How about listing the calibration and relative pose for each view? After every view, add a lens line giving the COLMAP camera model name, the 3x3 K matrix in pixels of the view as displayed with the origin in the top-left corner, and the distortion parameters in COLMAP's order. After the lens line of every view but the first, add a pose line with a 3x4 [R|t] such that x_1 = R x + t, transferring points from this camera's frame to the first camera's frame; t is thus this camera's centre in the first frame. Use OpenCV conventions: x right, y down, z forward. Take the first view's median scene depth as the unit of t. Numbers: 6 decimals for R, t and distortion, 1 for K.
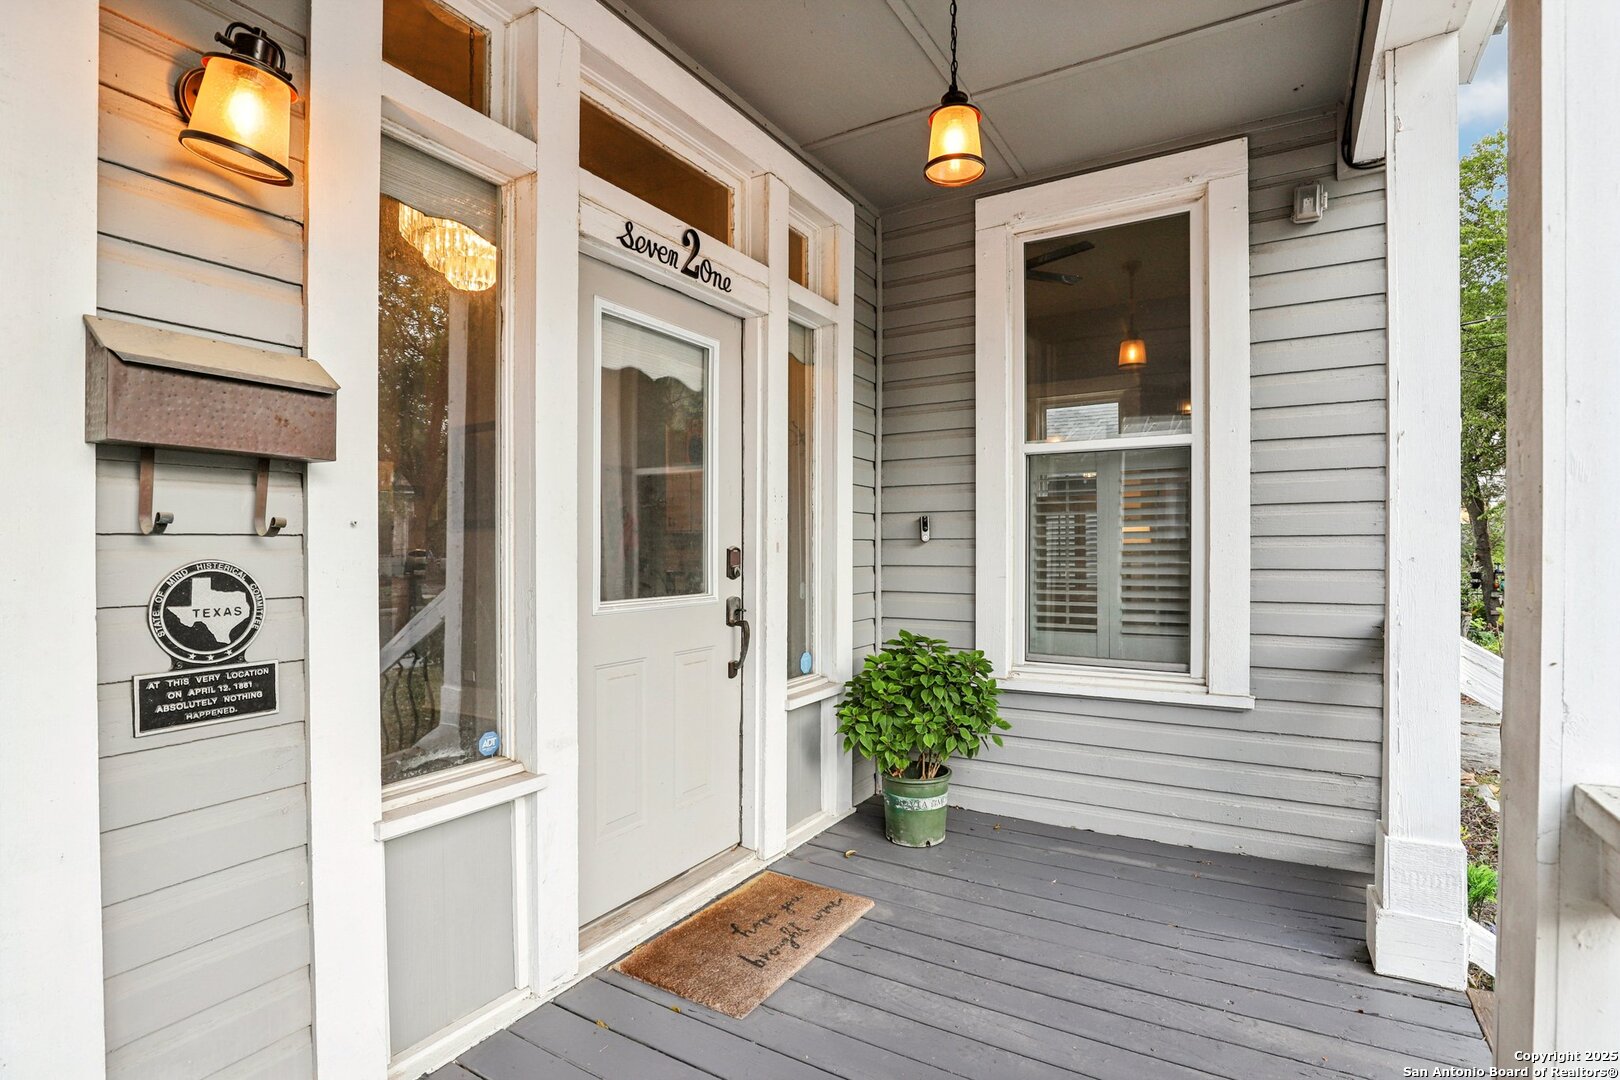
lens RADIAL K [[785.8, 0, 811.2], [0, 785.8, 539.2], [0, 0, 1]] dist [-0.000380, -0.000156]
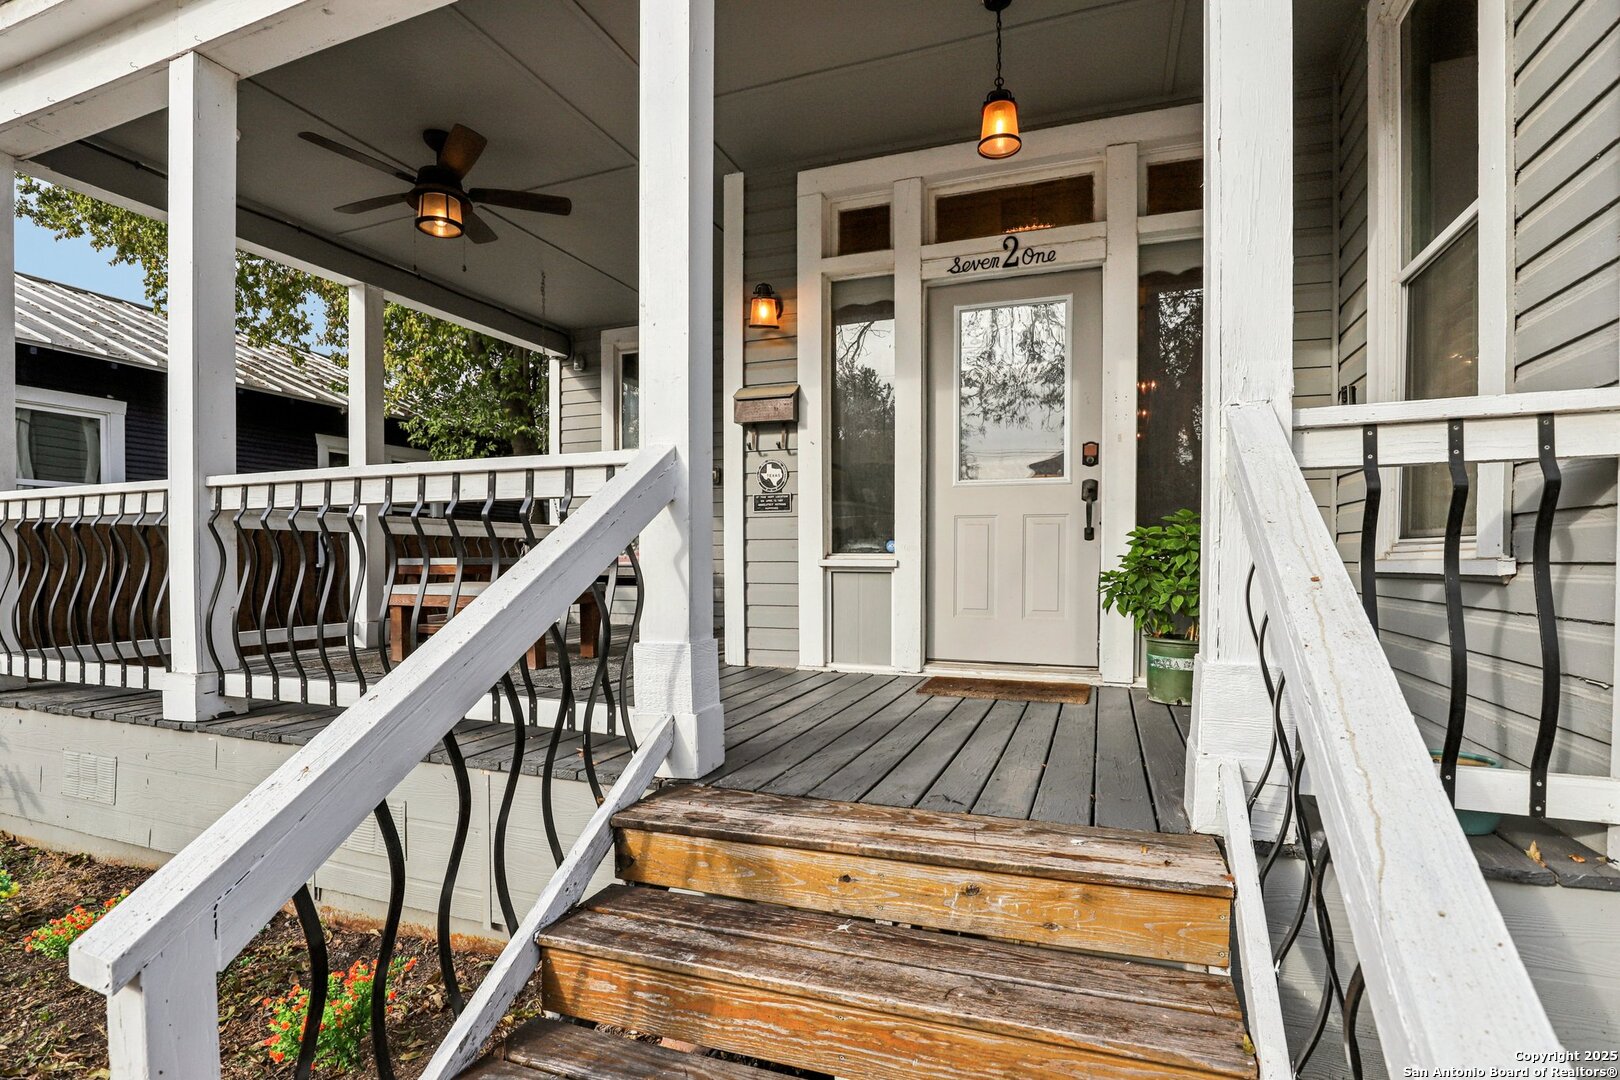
lens RADIAL K [[755.6, 0, 816.5], [0, 755.6, 550.6], [0, 0, 1]] dist [-0.026904, 0.007004]
pose [[0.187250, -0.002657, -0.982309, 1.408848], [0.006518, 0.999978, -0.001463, 0.254914], [0.982291, -0.006128, 0.187263, 0.402005]]
